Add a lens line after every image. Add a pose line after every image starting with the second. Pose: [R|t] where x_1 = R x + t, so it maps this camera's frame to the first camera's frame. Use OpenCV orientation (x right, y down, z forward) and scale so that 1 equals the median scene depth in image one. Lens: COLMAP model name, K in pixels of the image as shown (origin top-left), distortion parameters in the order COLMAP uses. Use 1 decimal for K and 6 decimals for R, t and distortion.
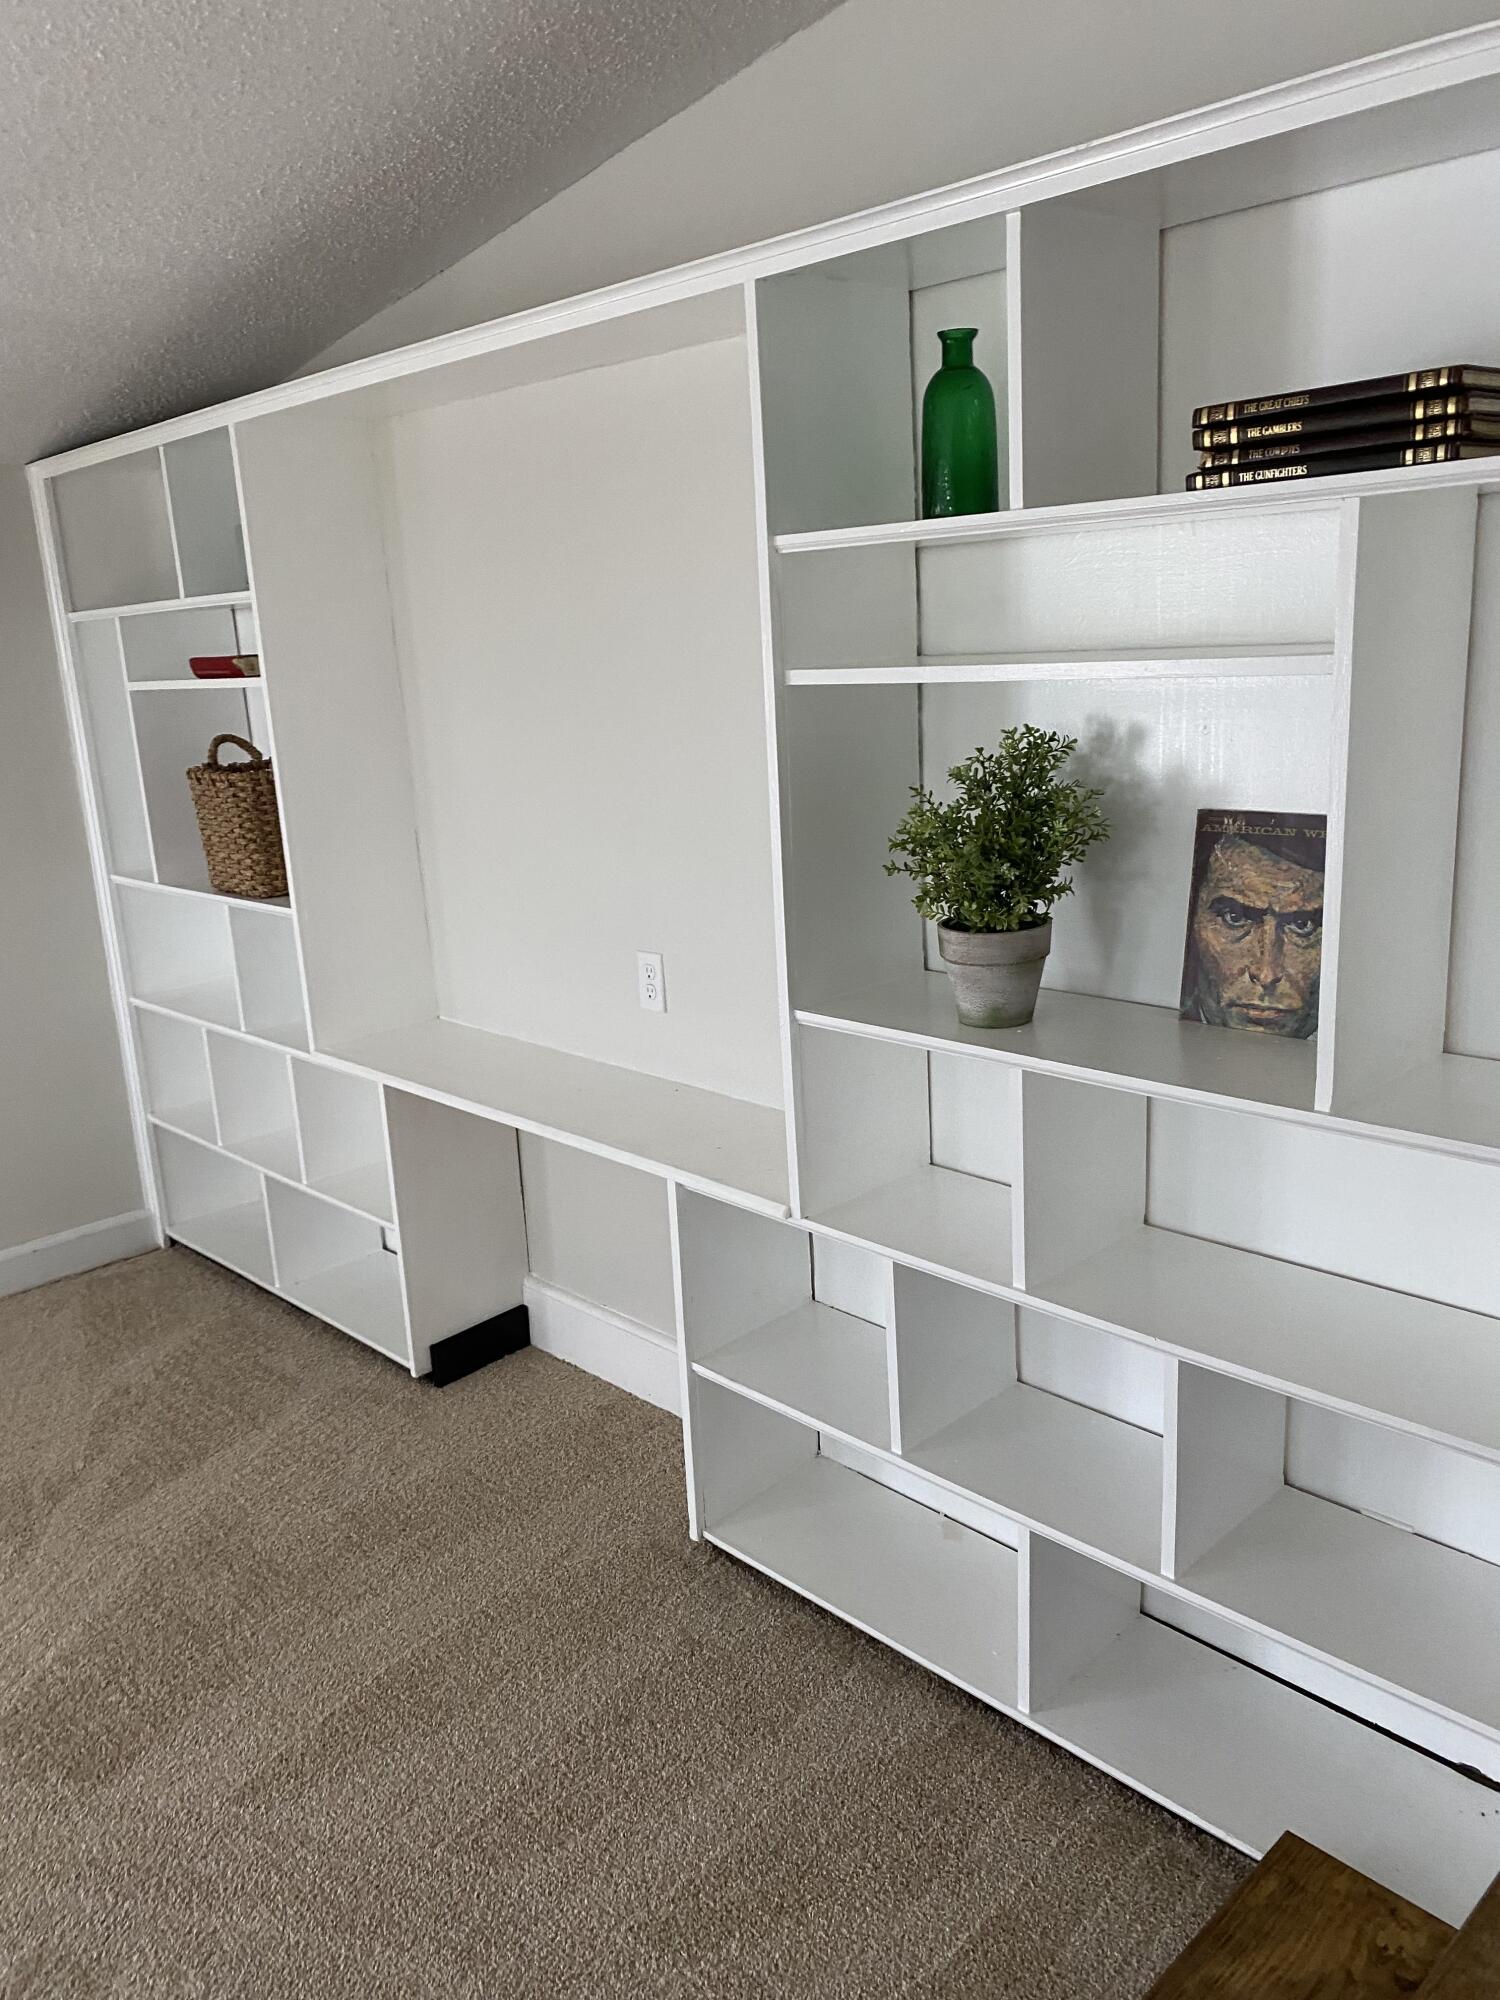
lens RADIAL K [[1513.8, 0, 753.6], [0, 1513.8, 1007.1], [0, 0, 1]] dist [0.039274, -0.039127]
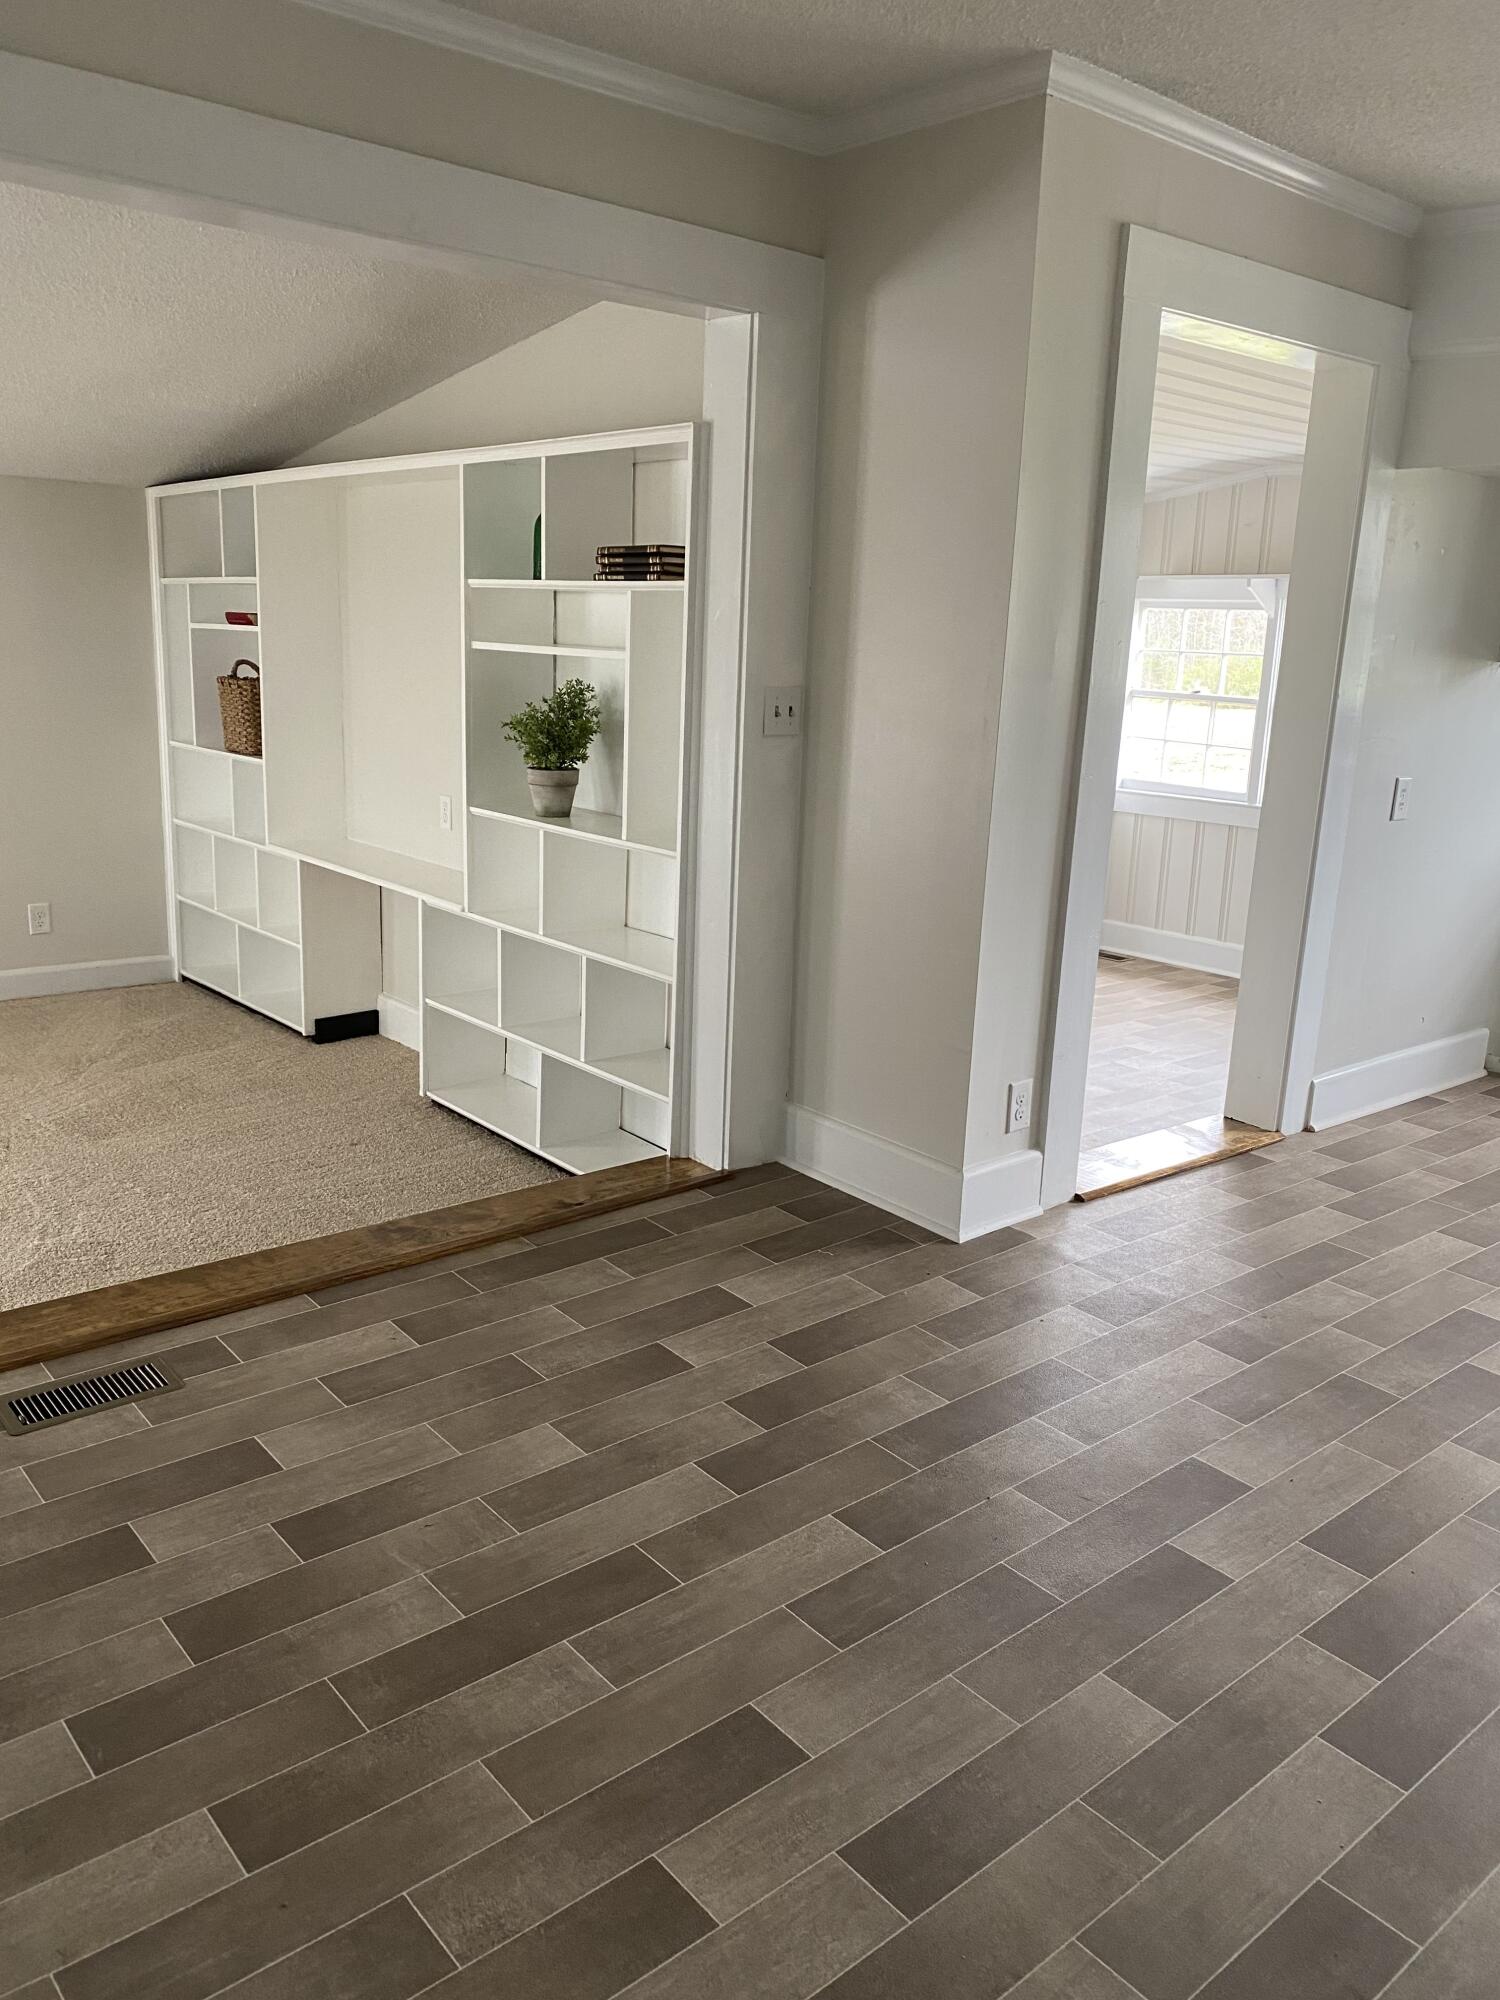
lens RADIAL K [[1513.6, 0, 760.6], [0, 1513.6, 1006.7], [0, 0, 1]] dist [0.038801, -0.036939]
pose [[0.993191, 0.108397, -0.042693, 0.370699], [-0.108778, 0.994044, -0.006691, 0.167917], [0.041713, 0.011289, 0.999066, -0.722297]]
